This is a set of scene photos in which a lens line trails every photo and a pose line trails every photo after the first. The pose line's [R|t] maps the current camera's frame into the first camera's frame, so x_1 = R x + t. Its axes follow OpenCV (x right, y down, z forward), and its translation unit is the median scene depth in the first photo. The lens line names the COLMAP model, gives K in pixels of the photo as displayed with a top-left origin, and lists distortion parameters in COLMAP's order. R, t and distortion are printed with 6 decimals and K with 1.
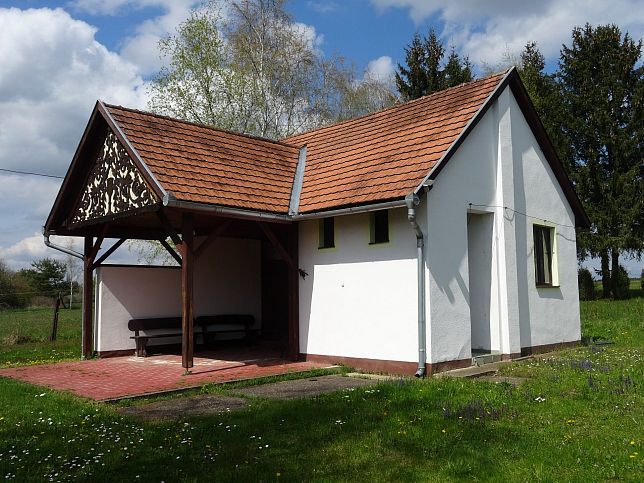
lens RADIAL K [[586.7, 0, 321.6], [0, 586.7, 239.8], [0, 0, 1]] dist [-0.024079, 0.000000]
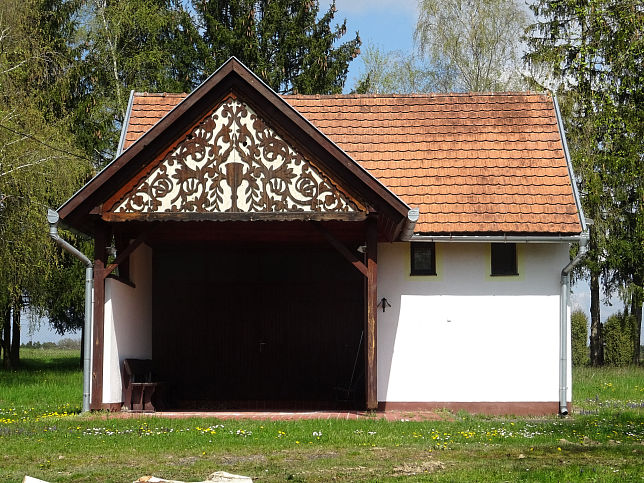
lens RADIAL K [[1491.8, 0, 322.2], [0, 1491.8, 242.3], [0, 0, 1]] dist [0.099278, 0.000000]
pose [[0.747841, 0.083251, 0.658637, -1.636234], [-0.076743, 0.996296, -0.038795, 0.065610], [-0.659427, -0.021533, 0.751460, -0.557242]]
